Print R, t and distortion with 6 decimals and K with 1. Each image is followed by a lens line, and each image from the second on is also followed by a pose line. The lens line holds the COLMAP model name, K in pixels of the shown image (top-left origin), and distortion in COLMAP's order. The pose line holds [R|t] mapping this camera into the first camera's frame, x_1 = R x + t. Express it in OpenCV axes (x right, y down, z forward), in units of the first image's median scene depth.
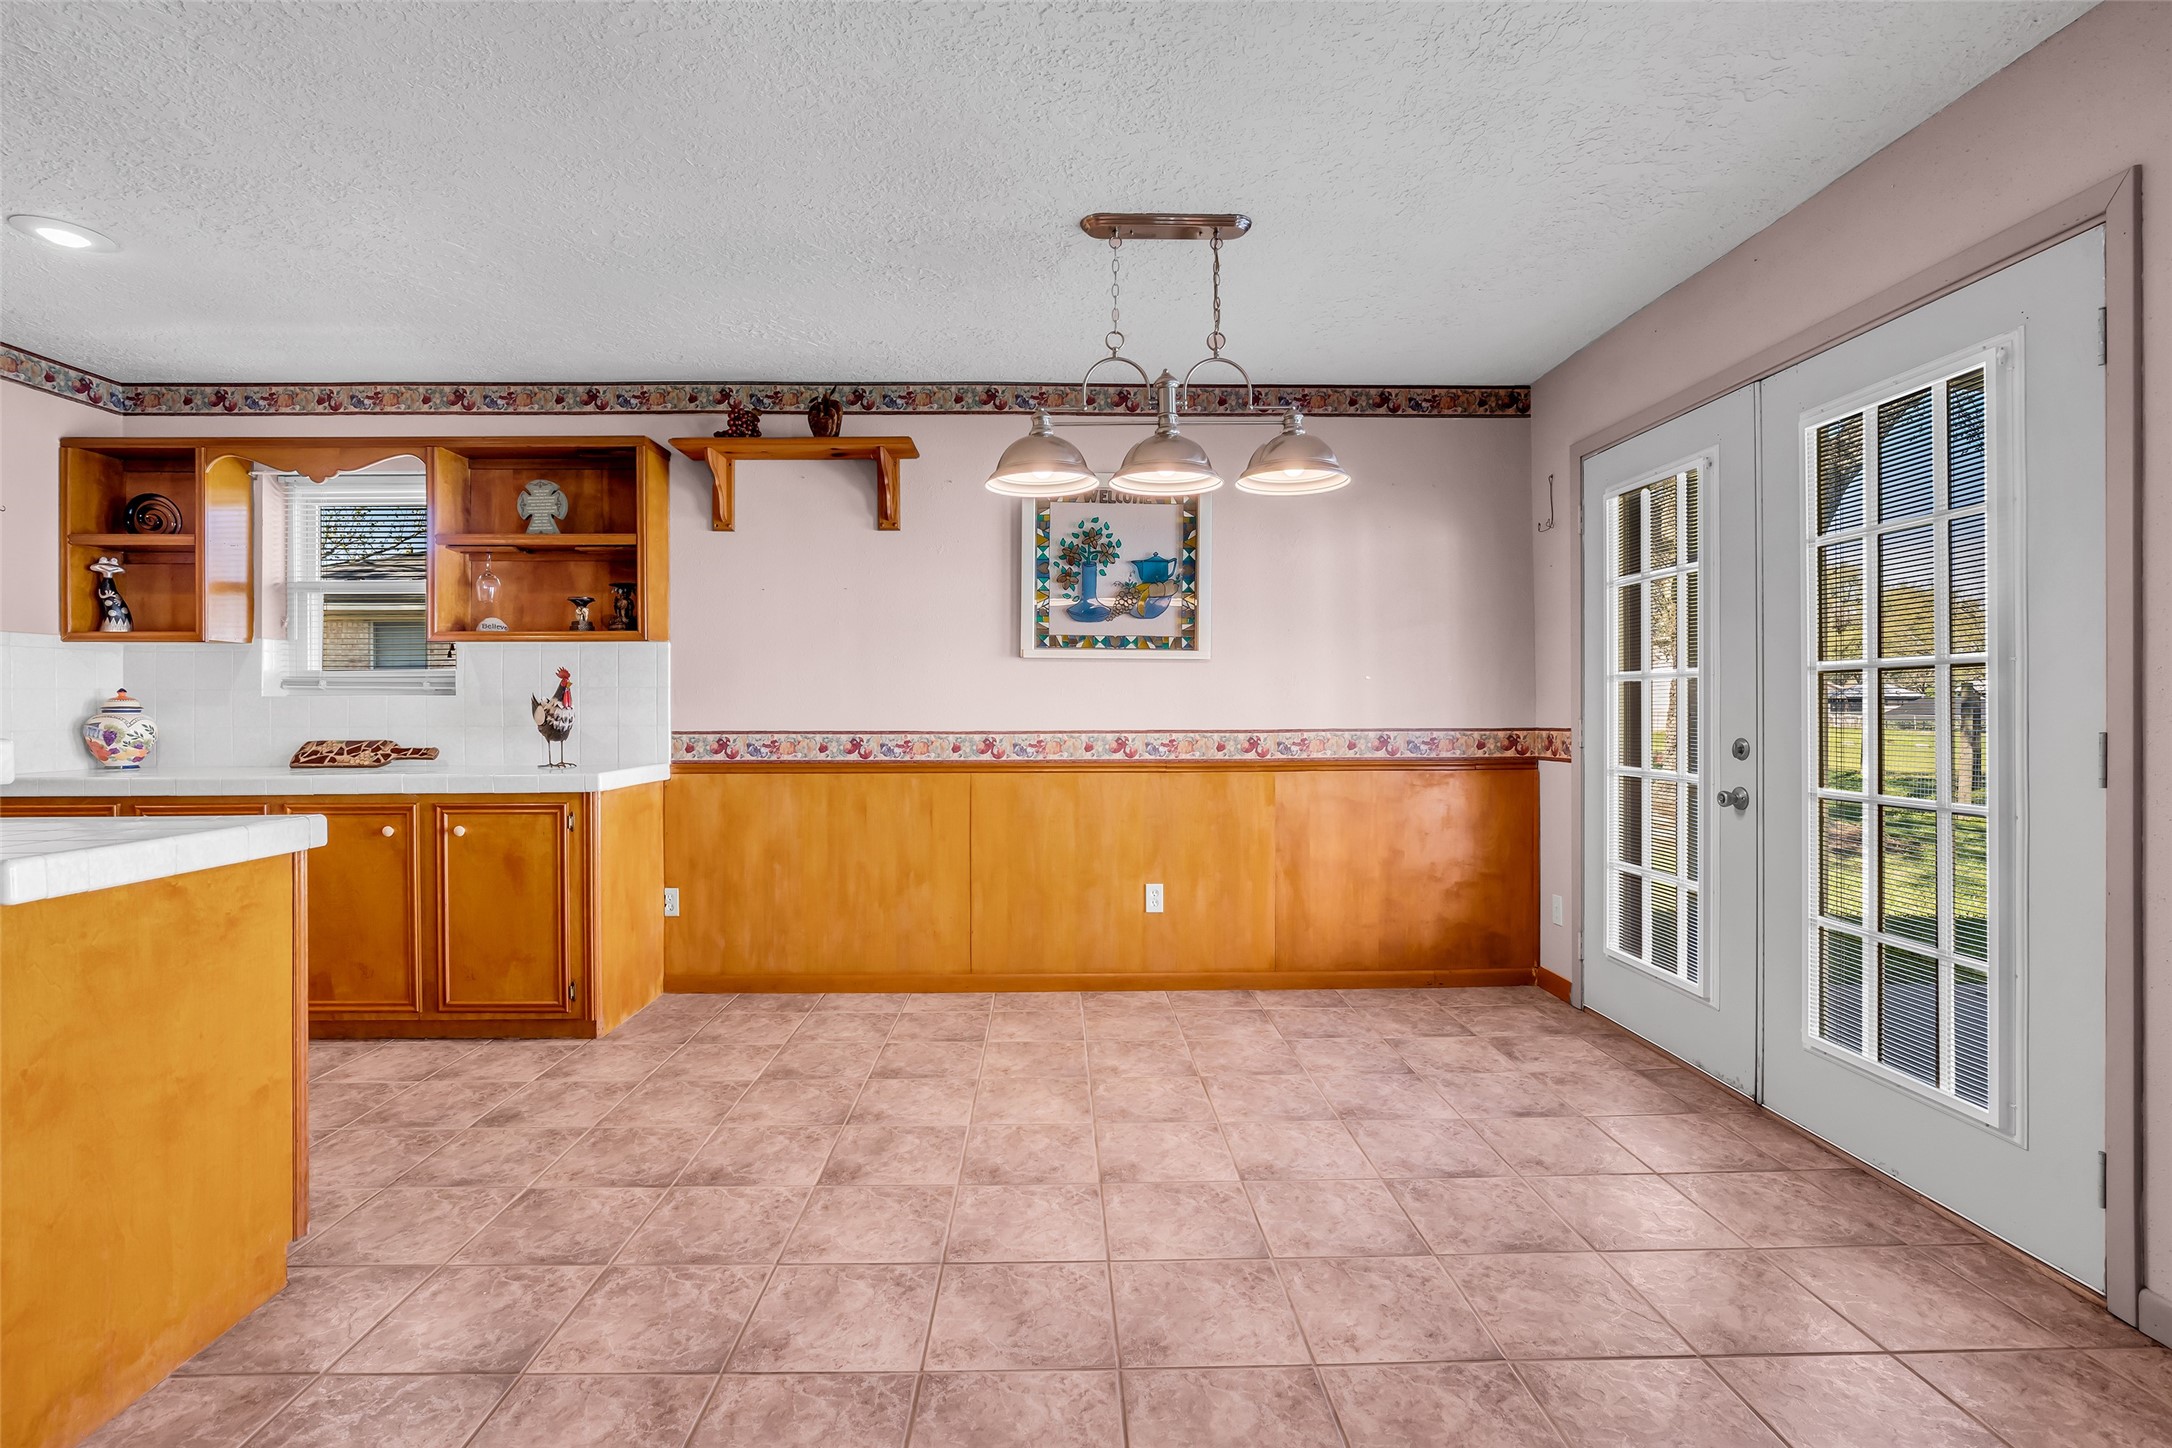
lens RADIAL K [[1002.4, 0, 1083.2], [0, 1002.4, 711.9], [0, 0, 1]] dist [-0.015167, 0.001693]
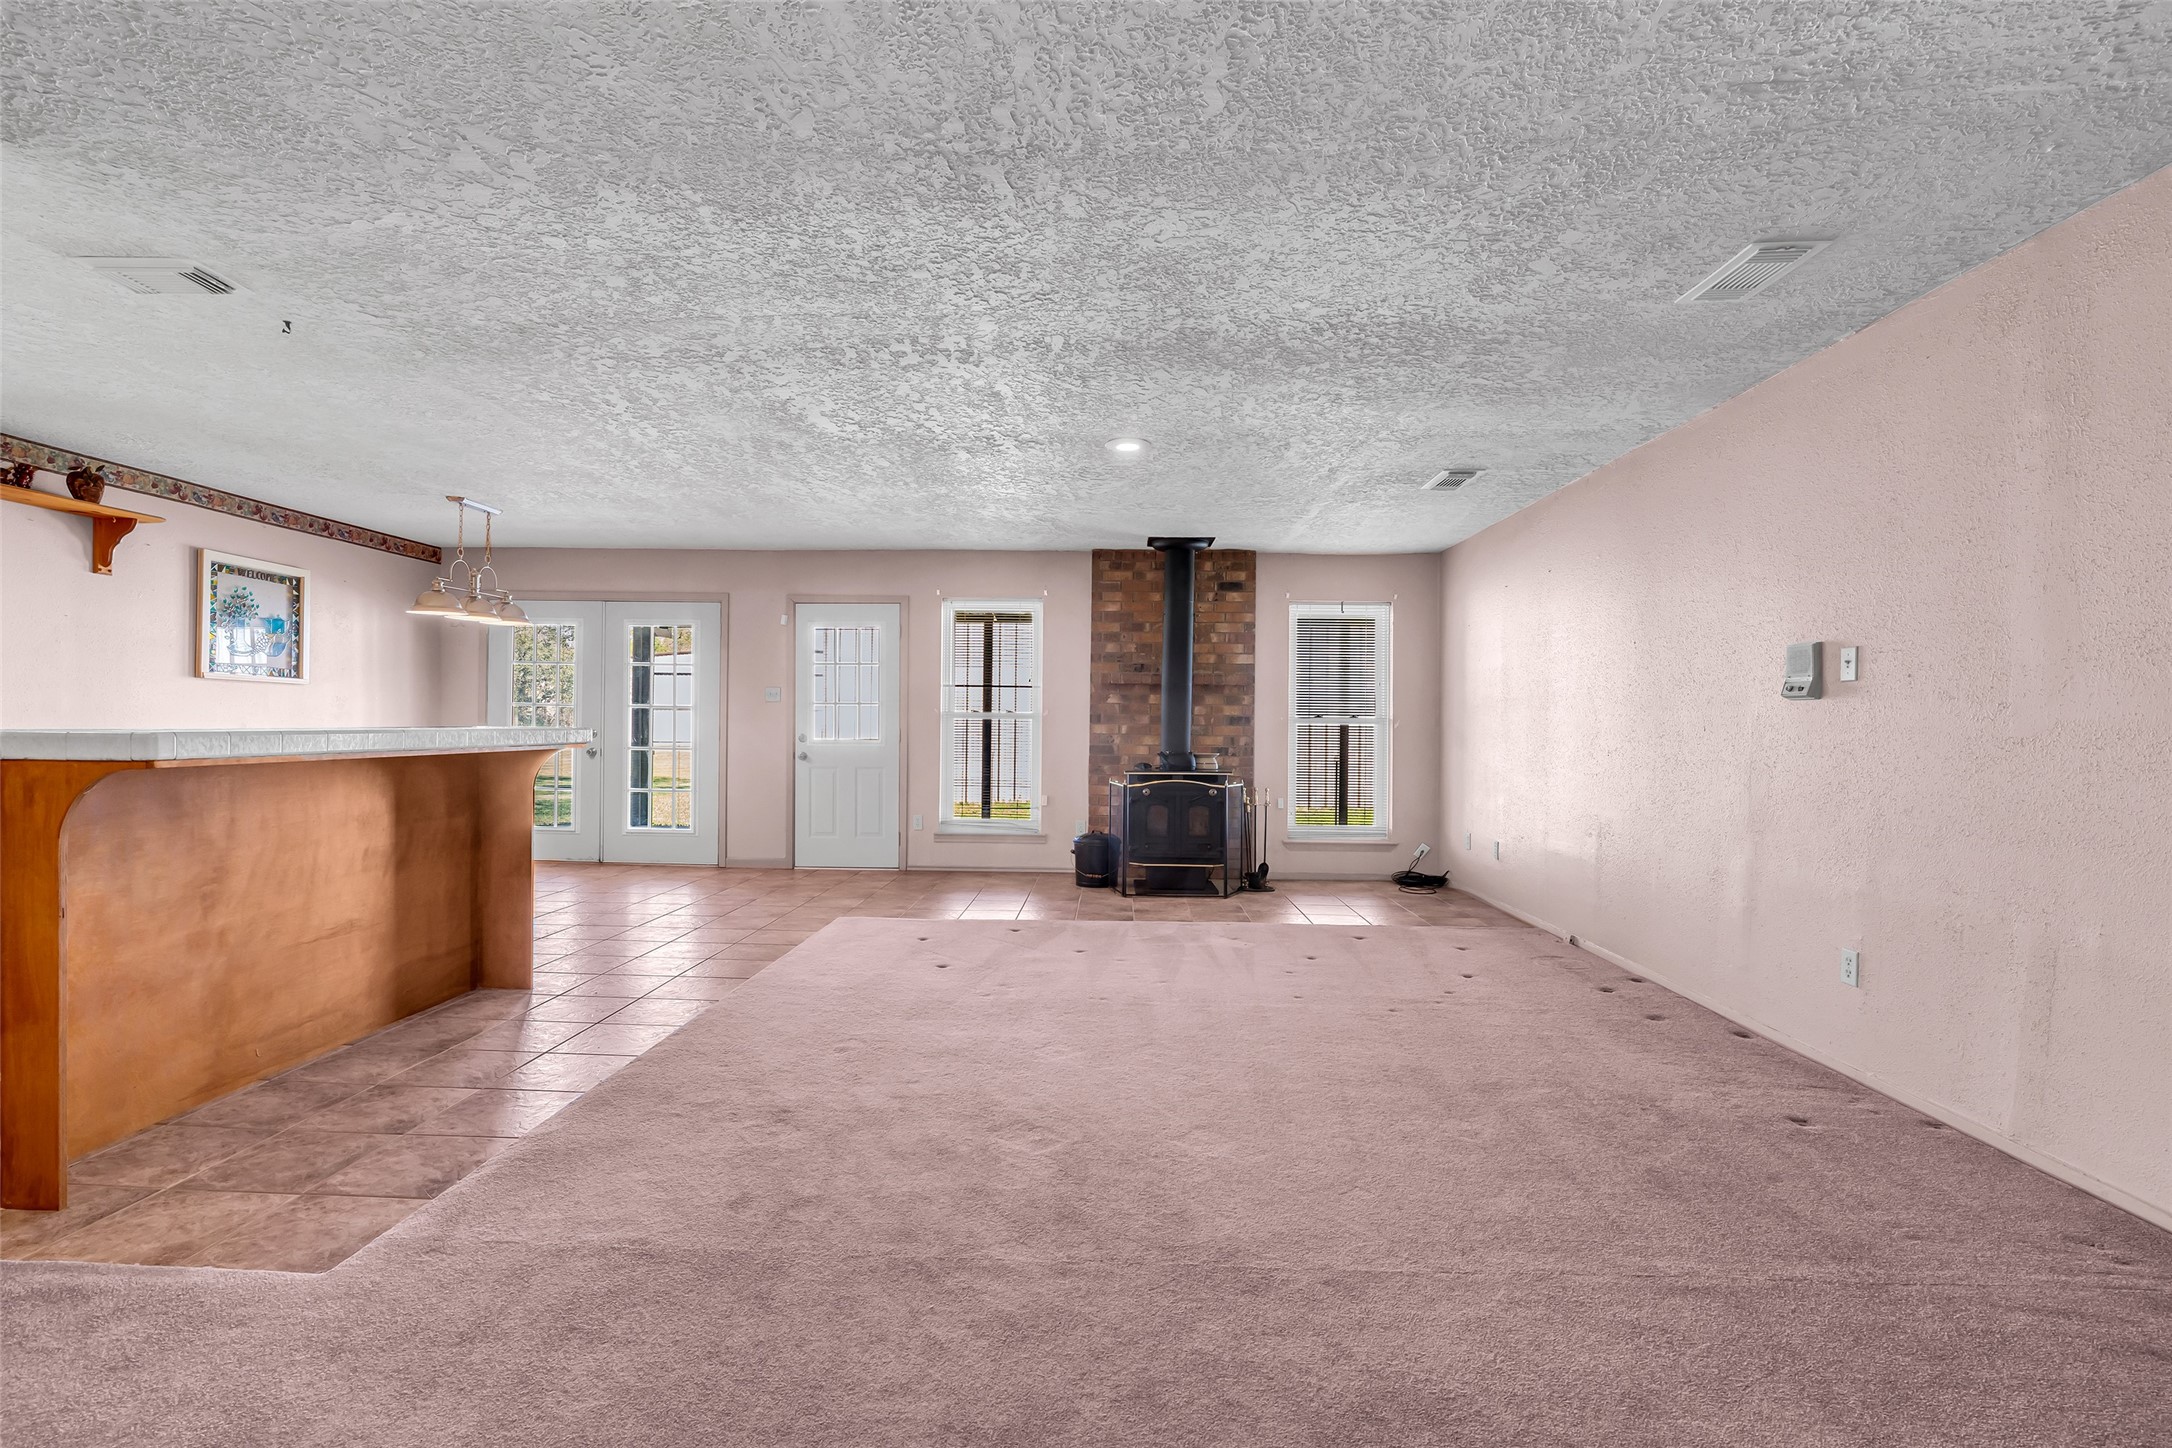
lens RADIAL K [[1002.4, 0, 1085.4], [0, 1002.4, 725.7], [0, 0, 1]] dist [-0.015167, 0.001693]
pose [[0.058436, 0.003568, 0.998285, -1.406263], [-0.007821, 0.999965, -0.003116, 0.010039], [-0.998261, -0.007625, 0.058462, -0.352890]]
